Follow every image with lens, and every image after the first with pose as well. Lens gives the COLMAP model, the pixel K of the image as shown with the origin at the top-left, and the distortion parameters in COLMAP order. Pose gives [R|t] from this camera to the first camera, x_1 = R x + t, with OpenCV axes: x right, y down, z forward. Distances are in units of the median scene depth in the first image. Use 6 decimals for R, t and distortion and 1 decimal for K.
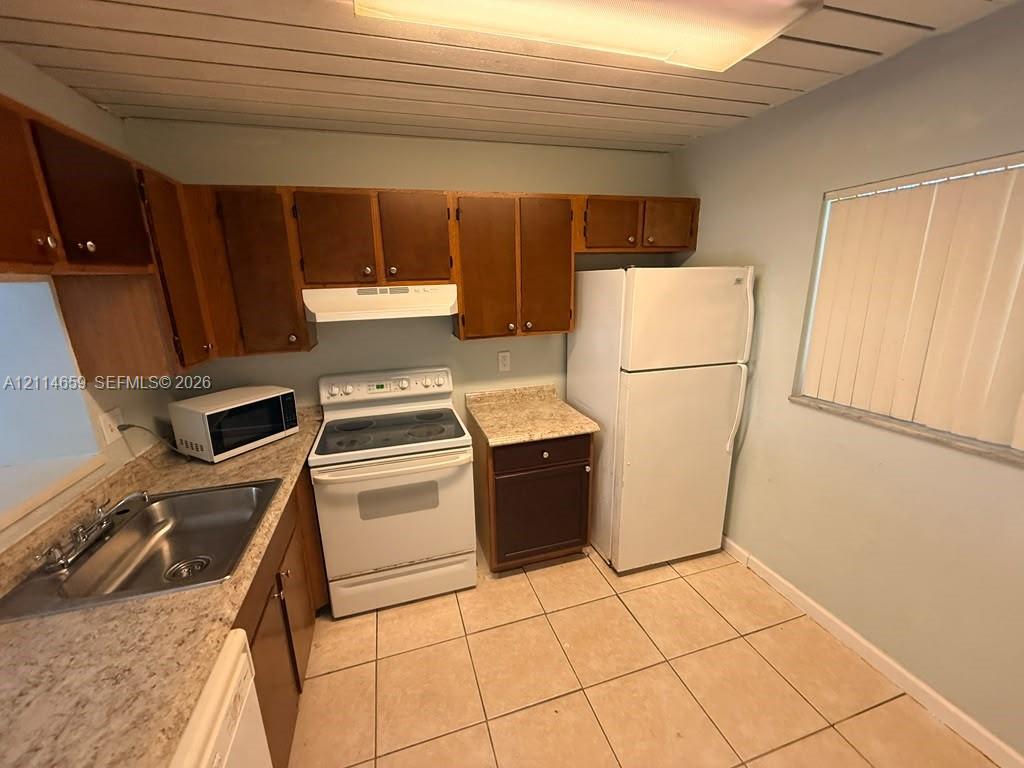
lens RADIAL K [[407.7, 0, 505.9], [0, 407.7, 383.7], [0, 0, 1]] dist [-0.000342, 0.000057]
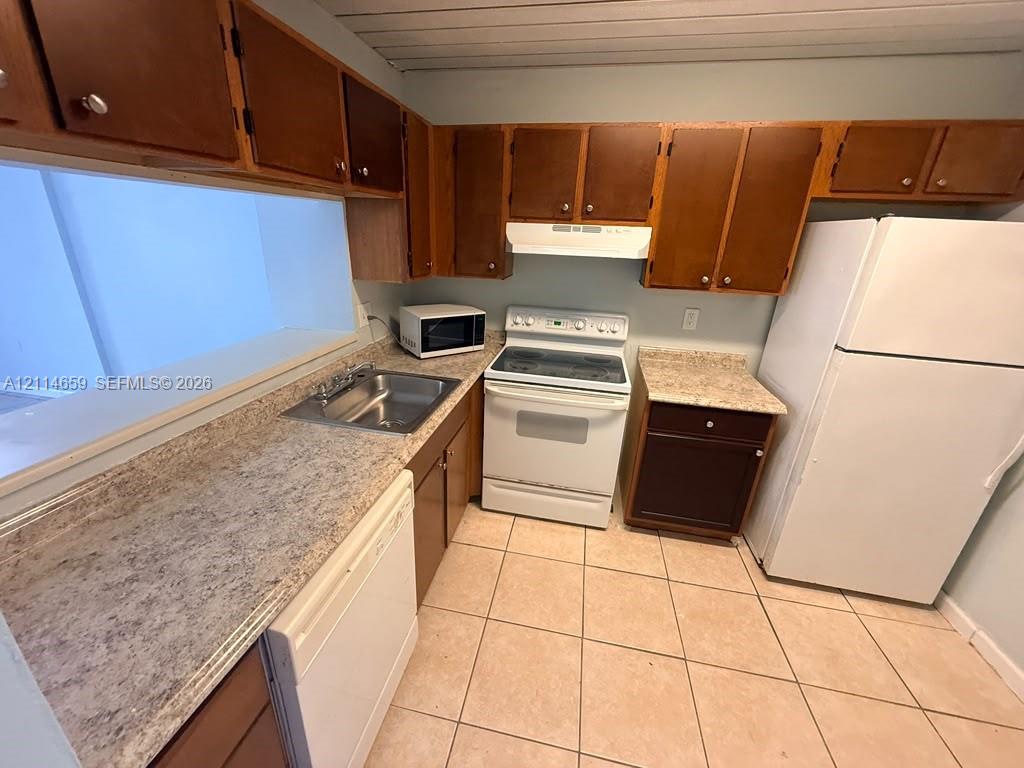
lens RADIAL K [[407.7, 0, 505.9], [0, 407.7, 383.7], [0, 0, 1]] dist [-0.000342, 0.000057]
pose [[0.880028, 0.222158, -0.419758, 0.062766], [-0.178085, 0.973718, 0.141985, 0.039691], [0.440269, -0.050198, 0.896462, -0.023458]]
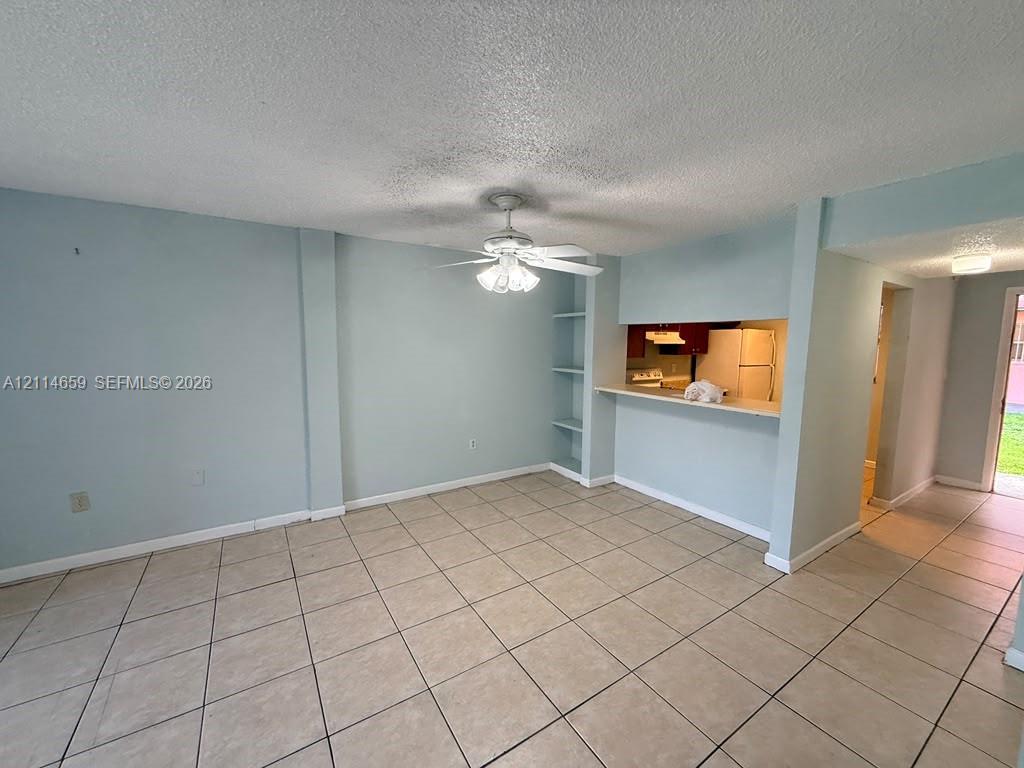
lens RADIAL K [[404.6, 0, 508.1], [0, 404.6, 390.6], [0, 0, 1]] dist [-0.001549, -0.000089]
pose [[0.960548, -0.001620, 0.278108, -1.932603], [0.034936, 0.992765, -0.114880, 0.380598], [-0.275910, 0.120064, 0.953655, -1.086543]]
